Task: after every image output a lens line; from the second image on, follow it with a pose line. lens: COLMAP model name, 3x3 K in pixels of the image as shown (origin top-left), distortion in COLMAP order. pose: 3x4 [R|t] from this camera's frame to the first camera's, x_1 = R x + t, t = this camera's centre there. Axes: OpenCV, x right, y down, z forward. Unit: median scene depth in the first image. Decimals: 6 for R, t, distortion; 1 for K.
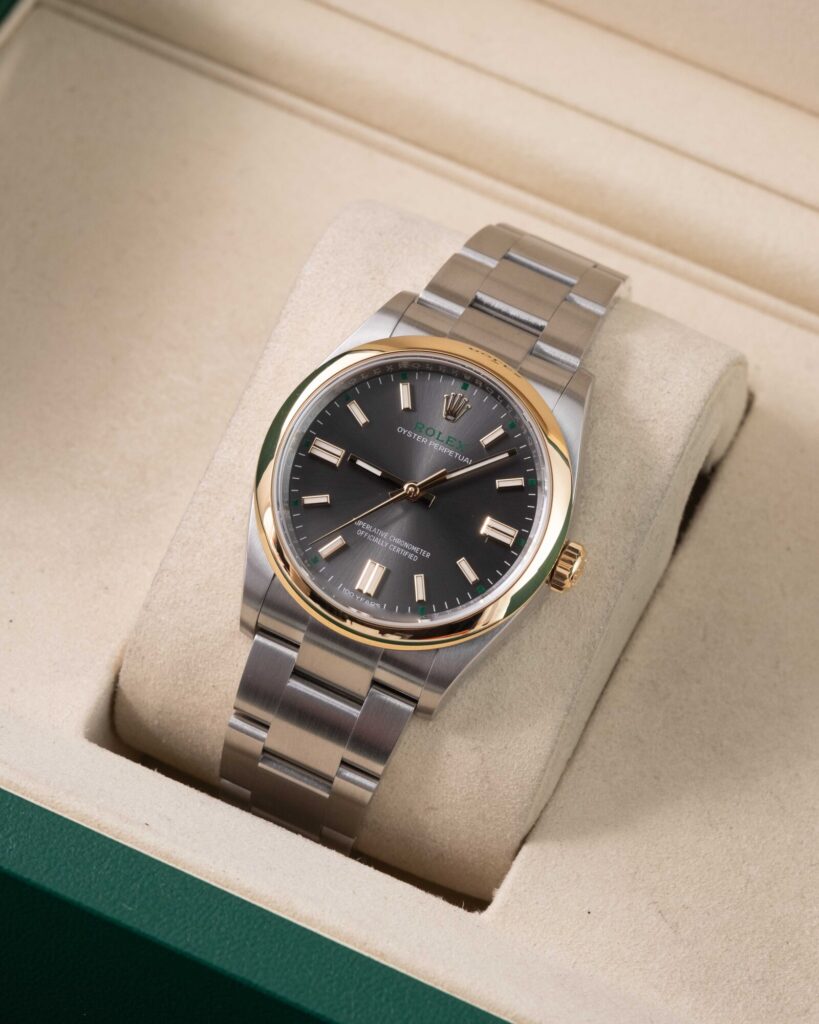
lens RADIAL K [[4469.7, 0, 409.5], [0, 4469.7, 512.0], [0, 0, 1]] dist [0.140409, 0.877156]
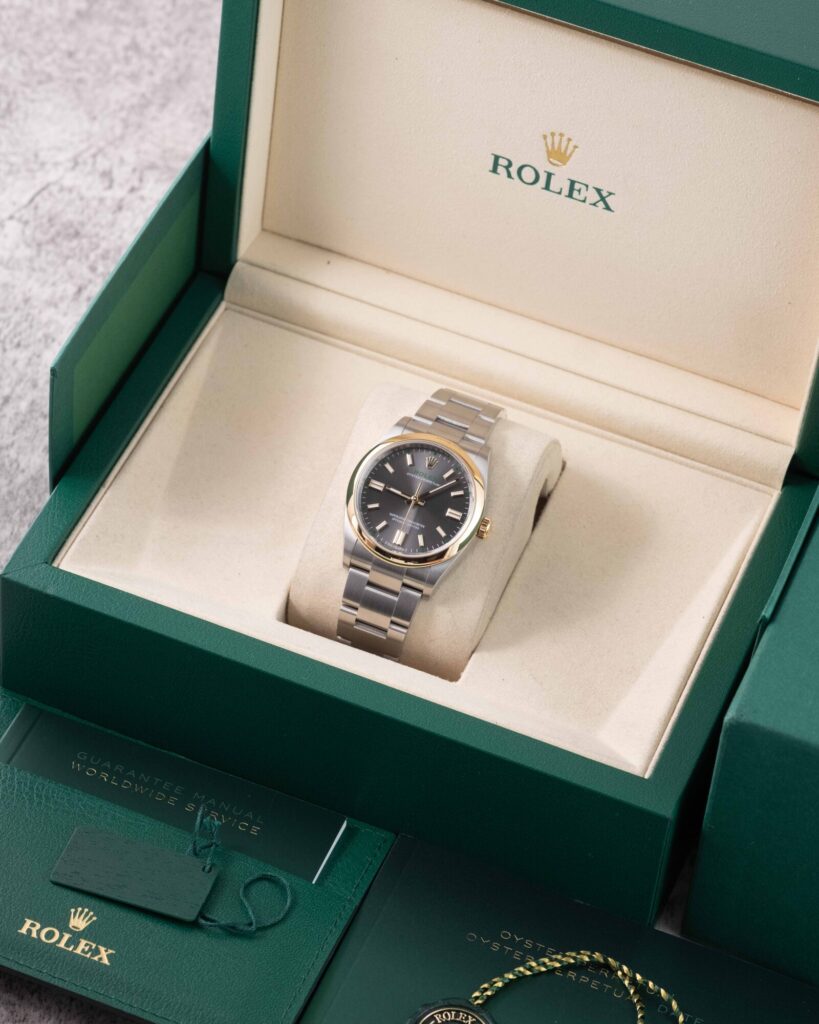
lens RADIAL K [[4469.7, 0, 409.5], [0, 4469.7, 512.0], [0, 0, 1]] dist [0.140409, 0.877156]
pose [[0.998174, -0.058309, 0.015750, -0.038123], [0.059591, 0.993260, -0.099421, 0.226085], [-0.009846, 0.100178, 0.994921, -1.262874]]
